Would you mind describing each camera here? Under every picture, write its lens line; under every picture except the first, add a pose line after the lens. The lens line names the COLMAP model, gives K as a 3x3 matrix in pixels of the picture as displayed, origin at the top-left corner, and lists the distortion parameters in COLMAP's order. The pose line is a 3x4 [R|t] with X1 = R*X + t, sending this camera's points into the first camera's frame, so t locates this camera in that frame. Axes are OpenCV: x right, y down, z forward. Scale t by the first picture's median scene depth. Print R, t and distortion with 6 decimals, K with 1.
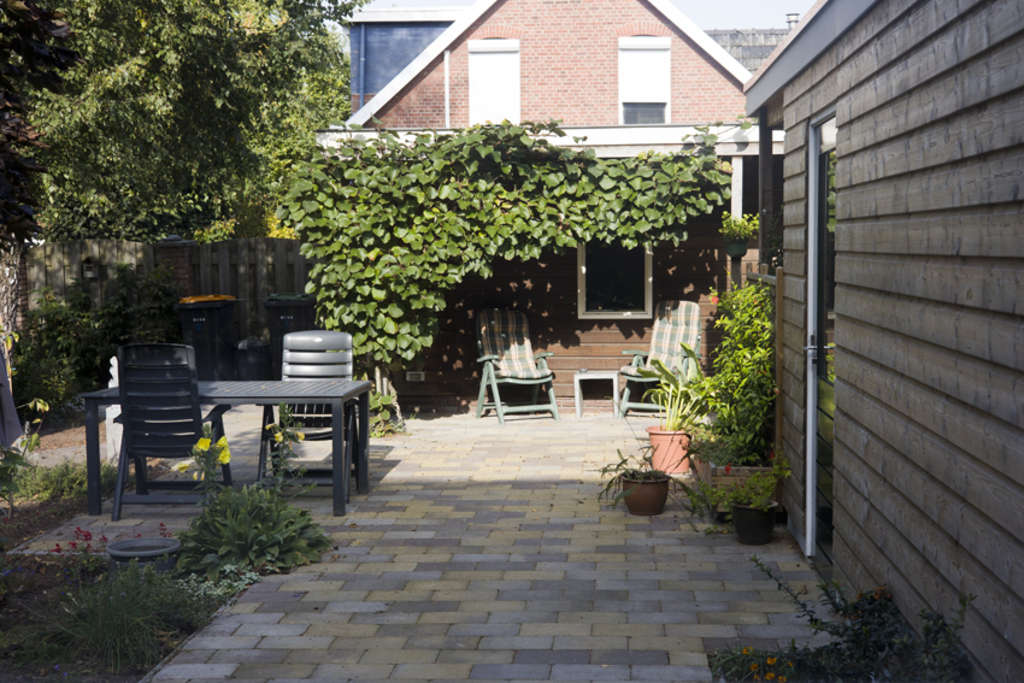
lens RADIAL K [[1515.8, 0, 512.0], [0, 1515.8, 341.5], [0, 0, 1]] dist [0.150121, -0.091070]
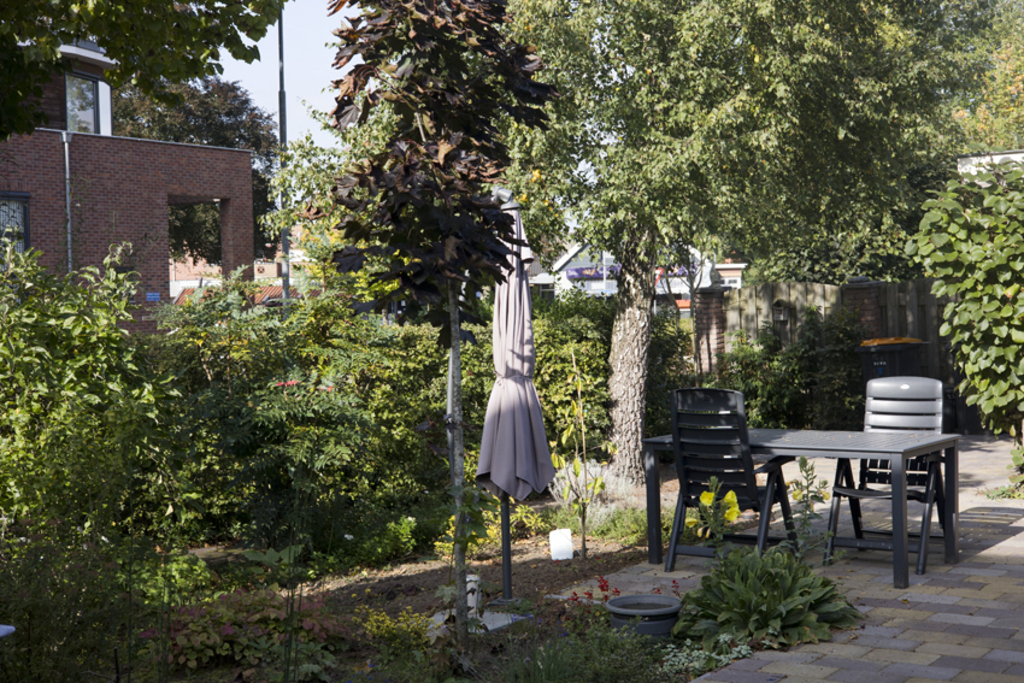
lens RADIAL K [[1484.3, 0, 512.0], [0, 1484.3, 341.5], [0, 0, 1]] dist [0.016768, -0.017350]
pose [[0.860123, 0.001182, -0.510085, 0.099711], [-0.015668, 0.999587, -0.024104, -0.002632], [0.509846, 0.028724, 0.859786, 0.110935]]
